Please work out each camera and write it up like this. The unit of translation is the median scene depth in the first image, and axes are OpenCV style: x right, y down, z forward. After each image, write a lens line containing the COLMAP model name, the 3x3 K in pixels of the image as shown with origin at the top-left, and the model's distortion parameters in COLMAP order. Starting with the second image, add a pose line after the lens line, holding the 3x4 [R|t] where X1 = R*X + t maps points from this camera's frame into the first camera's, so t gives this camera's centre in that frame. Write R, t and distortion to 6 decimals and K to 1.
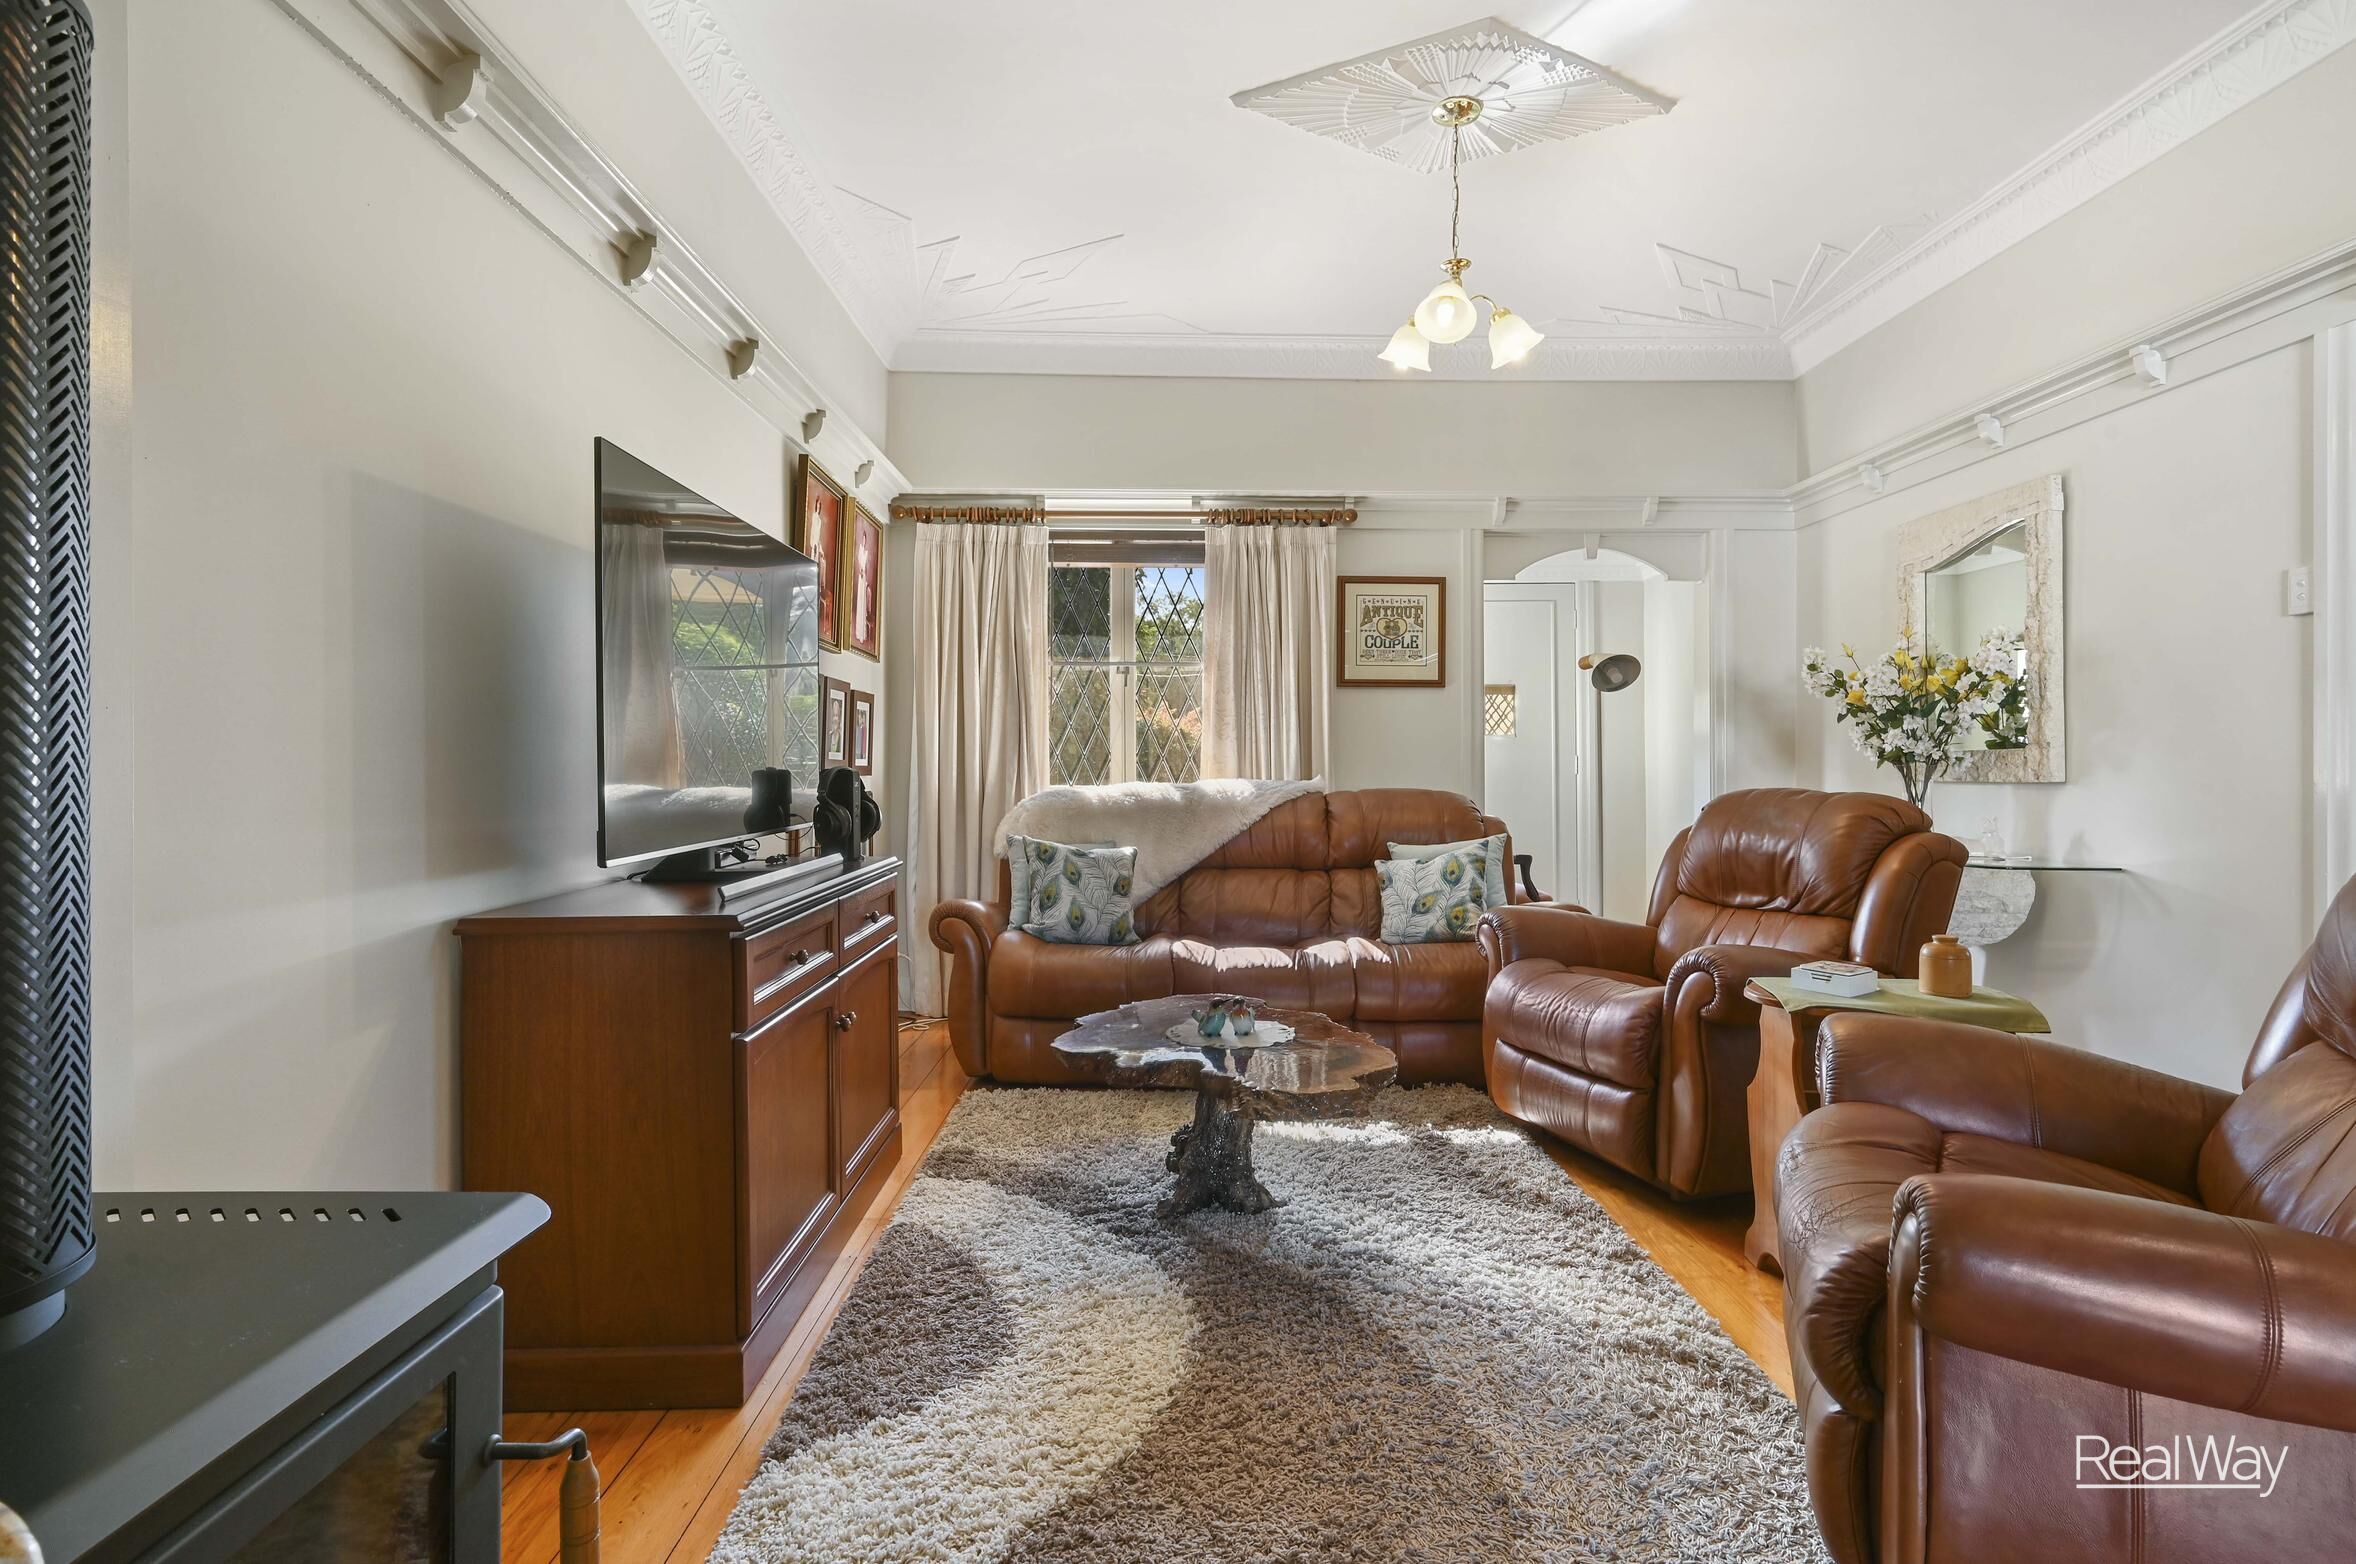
lens RADIAL K [[1172.7, 0, 1182.5], [0, 1172.7, 777.0], [0, 0, 1]] dist [0.001836, 0.000060]
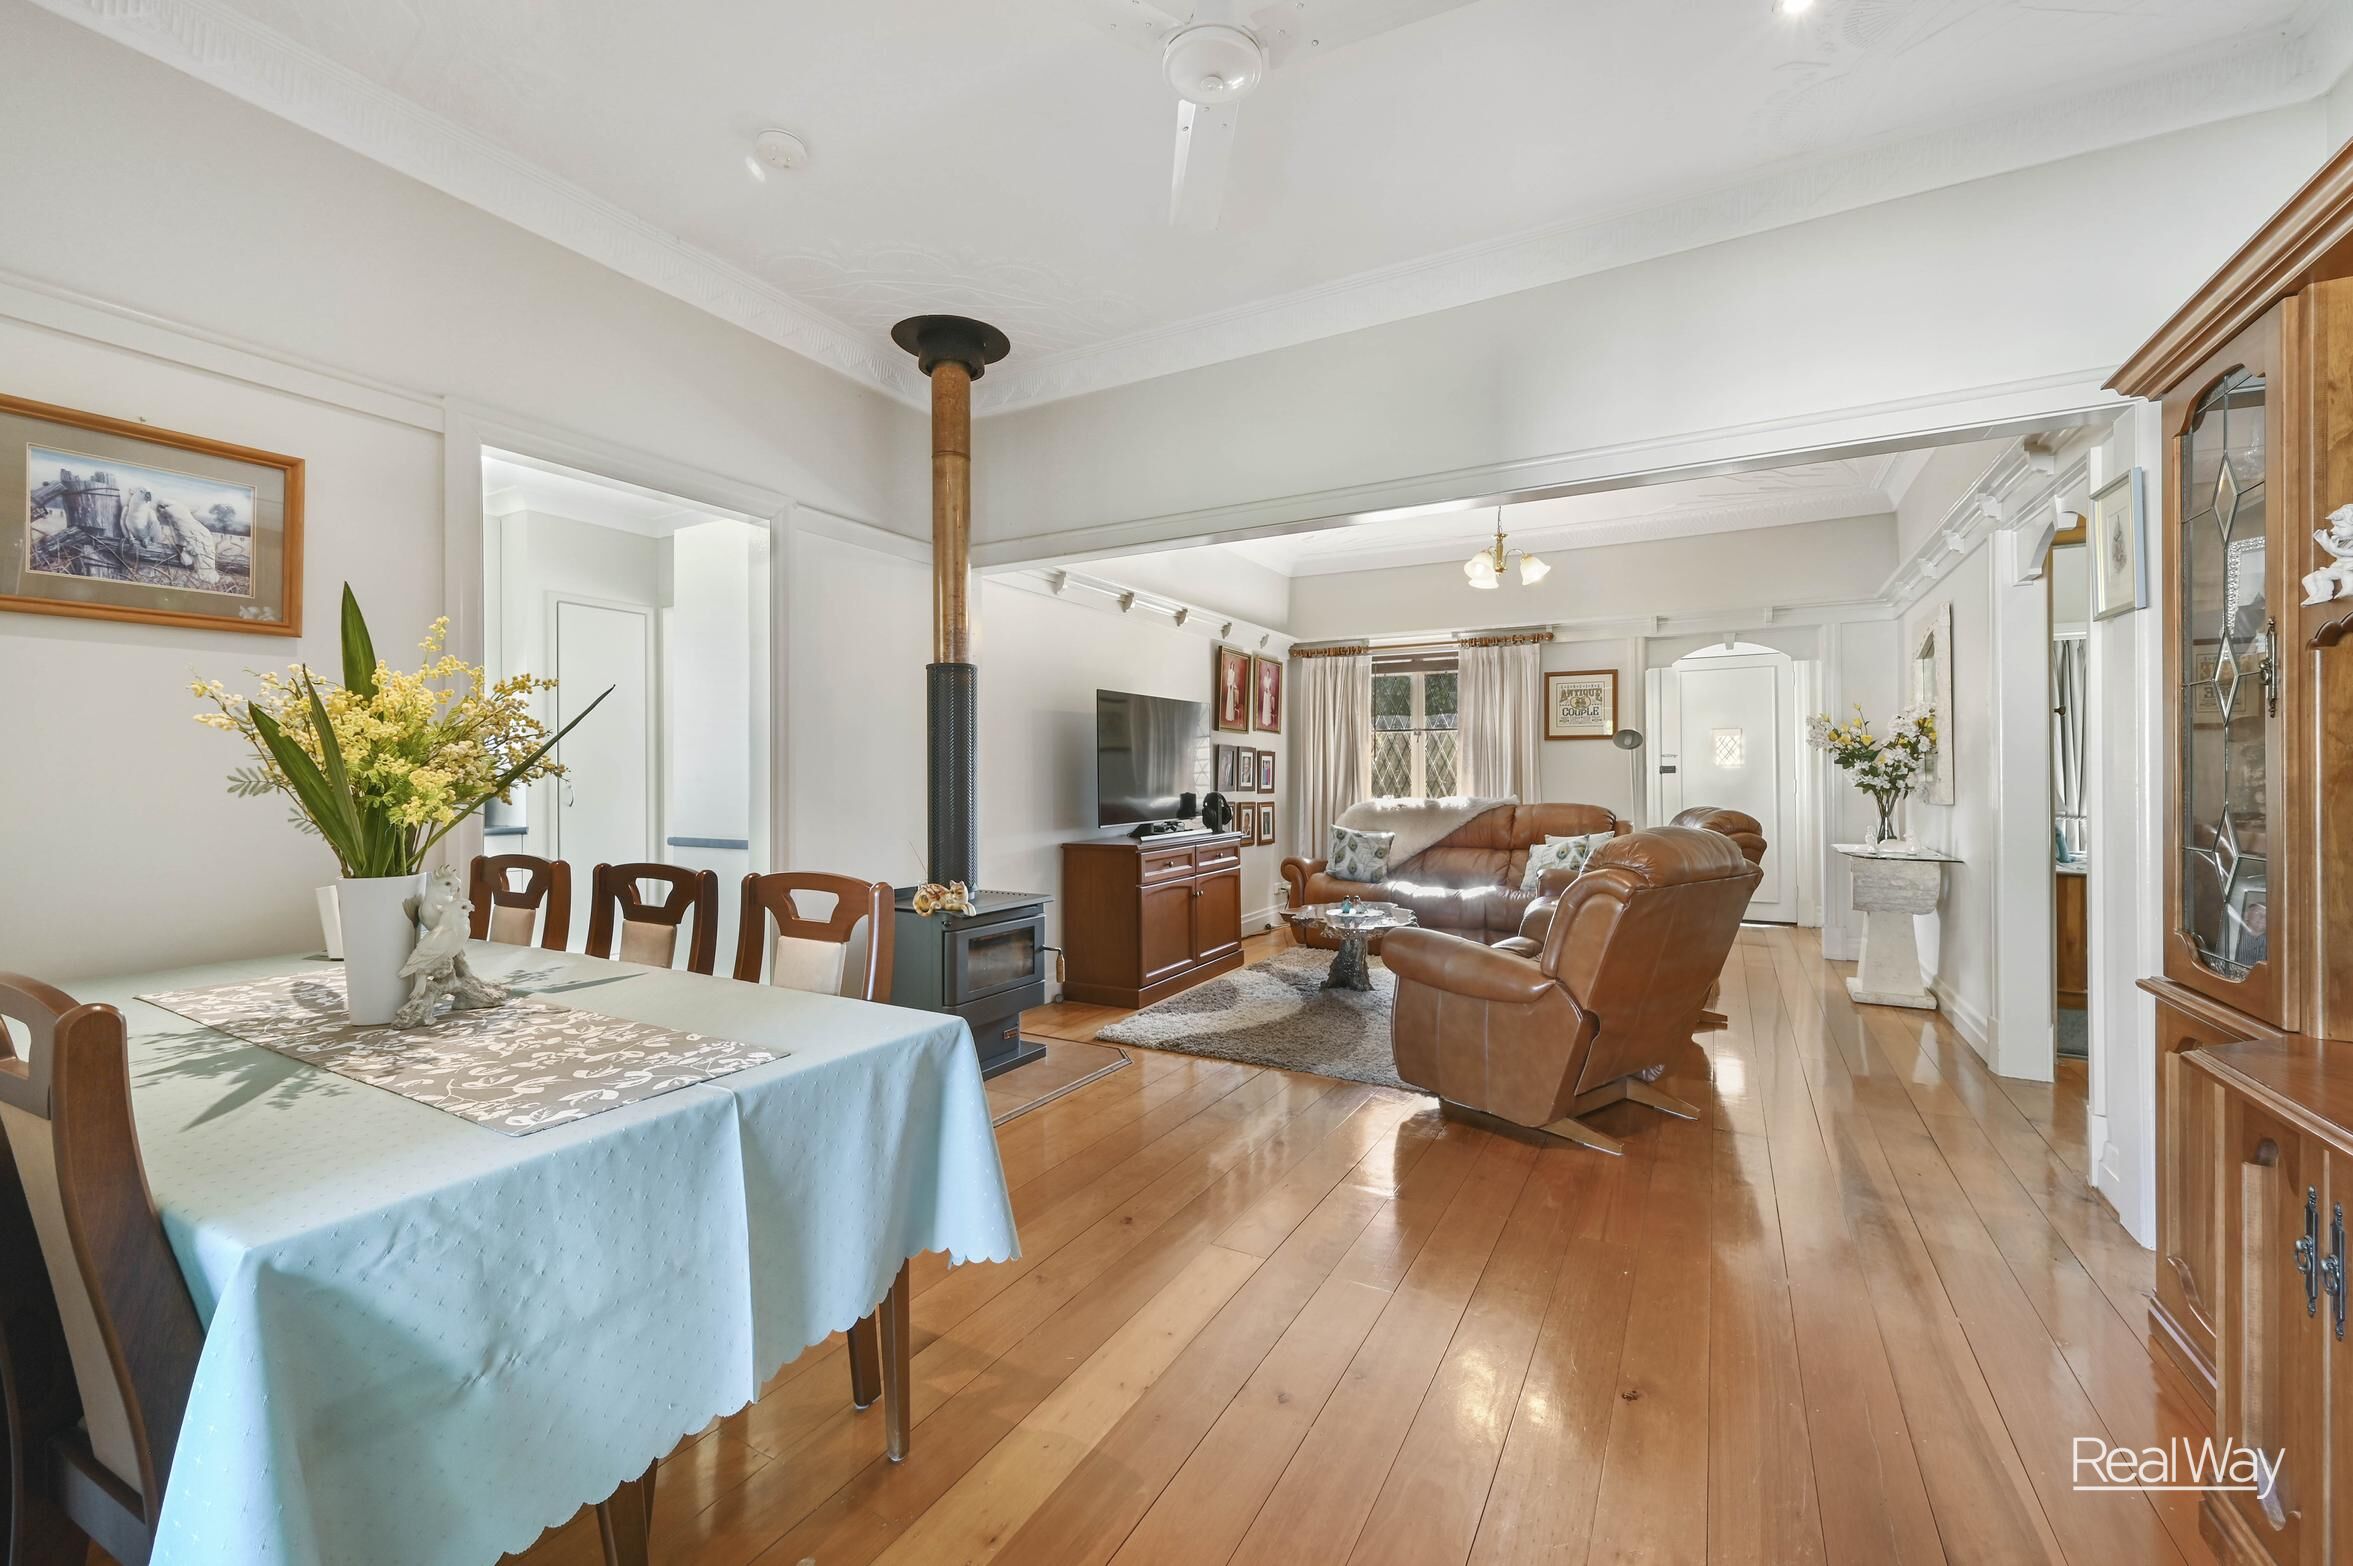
lens RADIAL K [[963.9, 0, 1178.9], [0, 963.9, 780.5], [0, 0, 1]] dist [0.001474, 0.000020]
pose [[0.862180, -0.000633, -0.506602, 0.419588], [-0.002633, 0.999980, -0.005731, -0.013482], [0.506595, 0.006275, 0.862161, -0.467570]]
